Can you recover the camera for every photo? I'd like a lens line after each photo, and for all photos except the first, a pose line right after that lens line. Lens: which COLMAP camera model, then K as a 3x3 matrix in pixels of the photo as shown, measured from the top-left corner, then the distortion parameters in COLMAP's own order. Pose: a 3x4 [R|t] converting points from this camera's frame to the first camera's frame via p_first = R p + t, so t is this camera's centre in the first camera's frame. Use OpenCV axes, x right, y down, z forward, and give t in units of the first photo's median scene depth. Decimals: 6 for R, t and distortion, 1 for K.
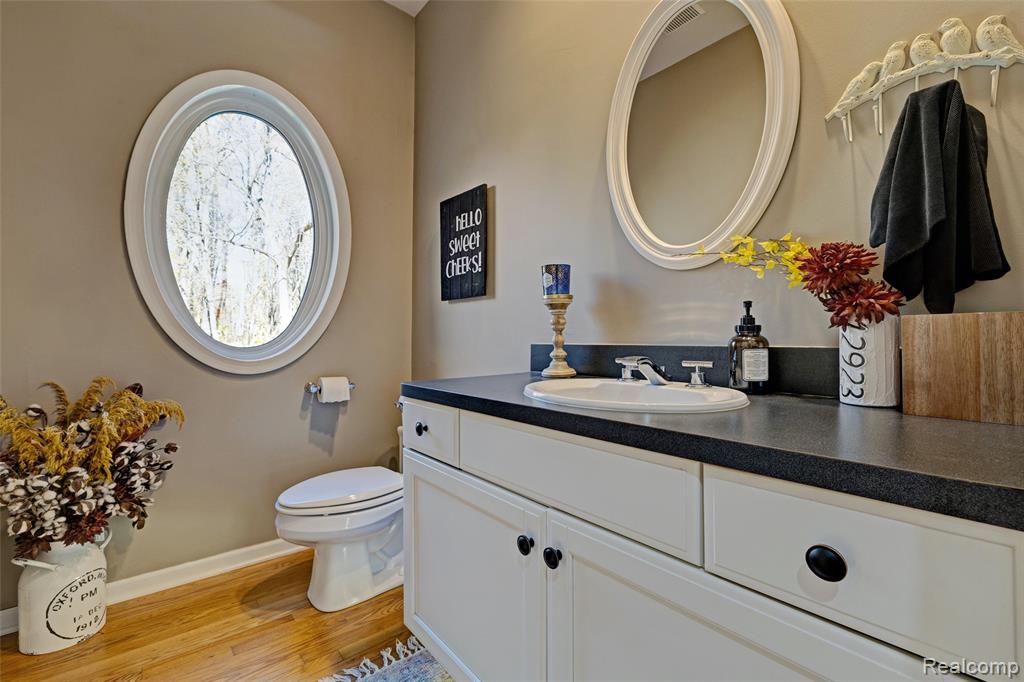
lens RADIAL K [[436.4, 0, 510.7], [0, 436.4, 339.1], [0, 0, 1]] dist [-0.000945, -0.000584]
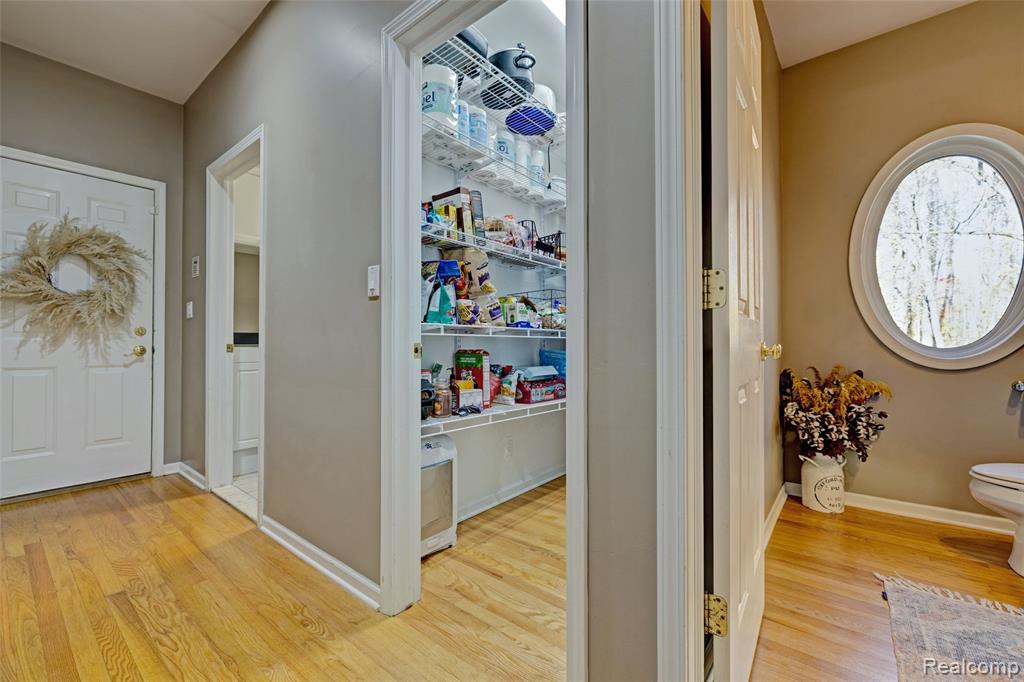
lens RADIAL K [[430.0, 0, 511.5], [0, 430.0, 339.0], [0, 0, 1]] dist [0.000272, -0.000147]
pose [[0.189284, -0.017617, -0.981764, 0.472181], [0.008607, 0.999830, -0.016281, 0.004918], [0.981885, -0.005369, 0.189404, -0.577648]]
